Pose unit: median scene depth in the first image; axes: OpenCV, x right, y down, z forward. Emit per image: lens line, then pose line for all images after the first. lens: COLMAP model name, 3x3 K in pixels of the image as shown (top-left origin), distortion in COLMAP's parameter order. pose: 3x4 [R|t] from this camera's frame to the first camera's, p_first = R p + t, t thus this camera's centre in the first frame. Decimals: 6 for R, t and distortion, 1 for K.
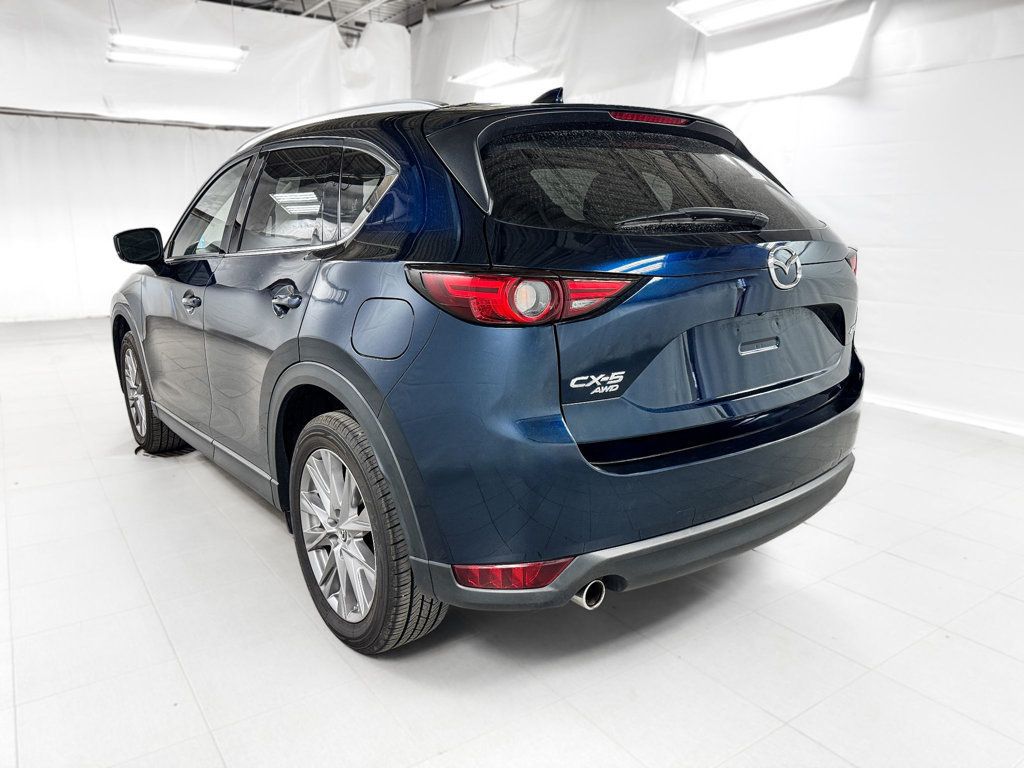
lens RADIAL K [[747.7, 0, 508.2], [0, 747.7, 386.3], [0, 0, 1]] dist [0.027486, -0.015057]
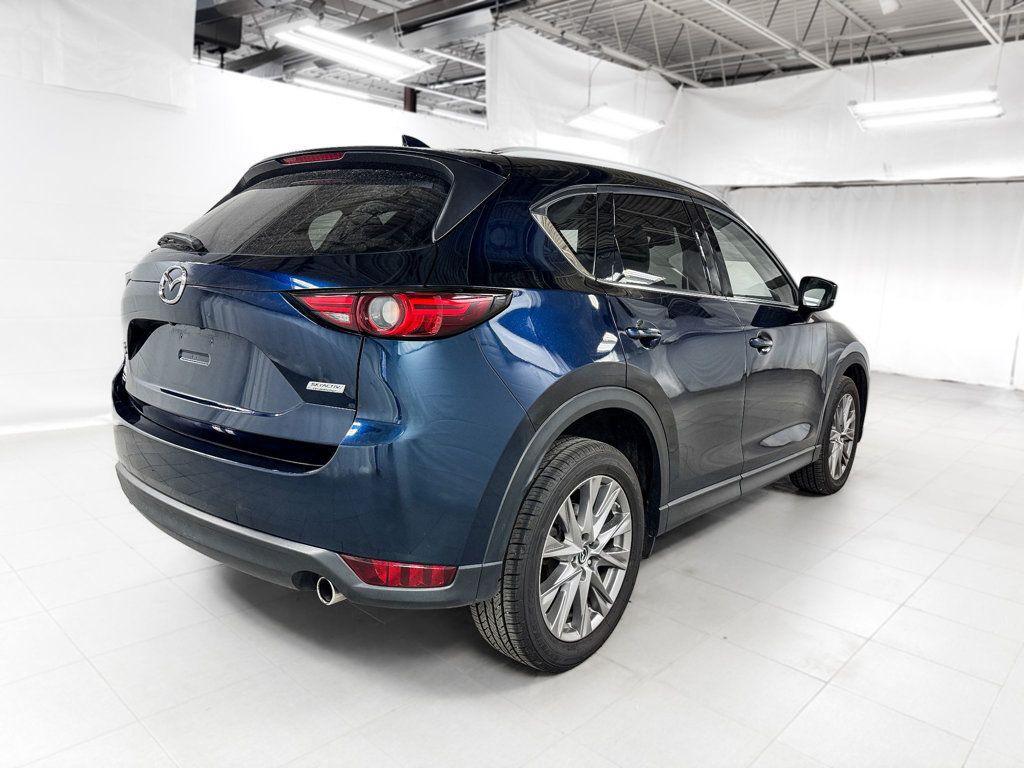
lens RADIAL K [[747.7, 0, 510.3], [0, 747.7, 385.2], [0, 0, 1]] dist [0.027486, -0.015057]
pose [[0.213869, 0.172258, -0.961555, 1.666241], [-0.261320, 0.958545, 0.113596, -0.289134], [0.941261, 0.226979, 0.250018, 1.302321]]
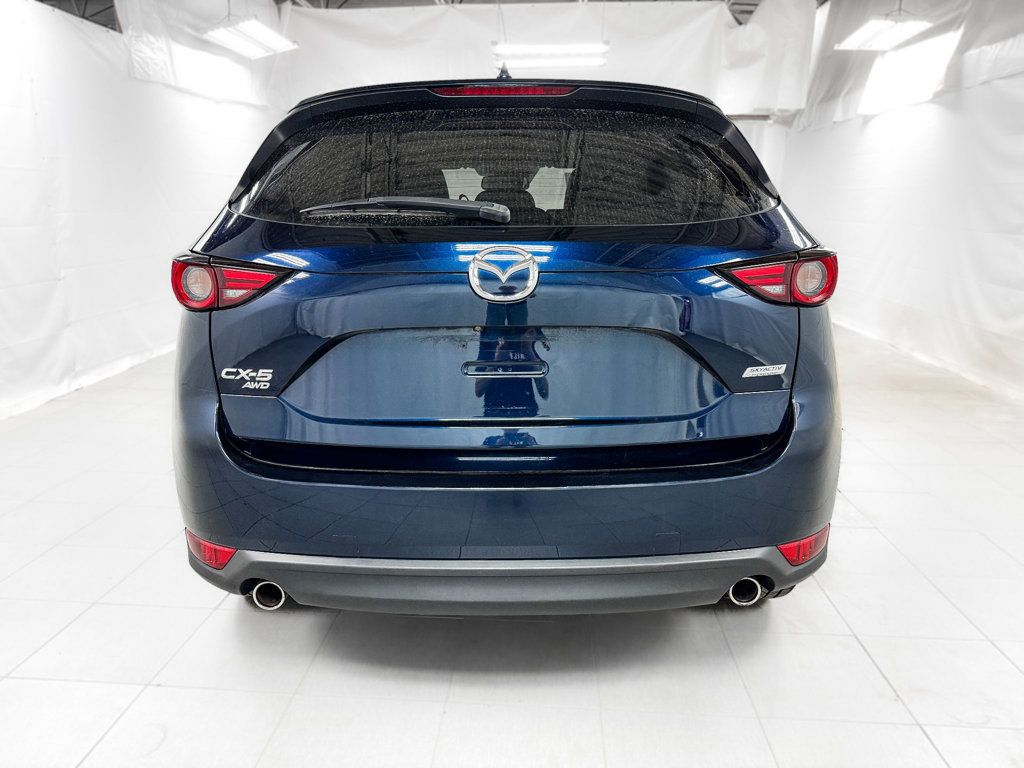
lens RADIAL K [[747.7, 0, 513.1], [0, 747.7, 383.0], [0, 0, 1]] dist [0.027486, -0.015057]
pose [[0.791380, 0.148091, -0.593116, 0.916377], [-0.141152, 0.988263, 0.058416, -0.096970], [0.594805, 0.037490, 0.802995, 0.402864]]
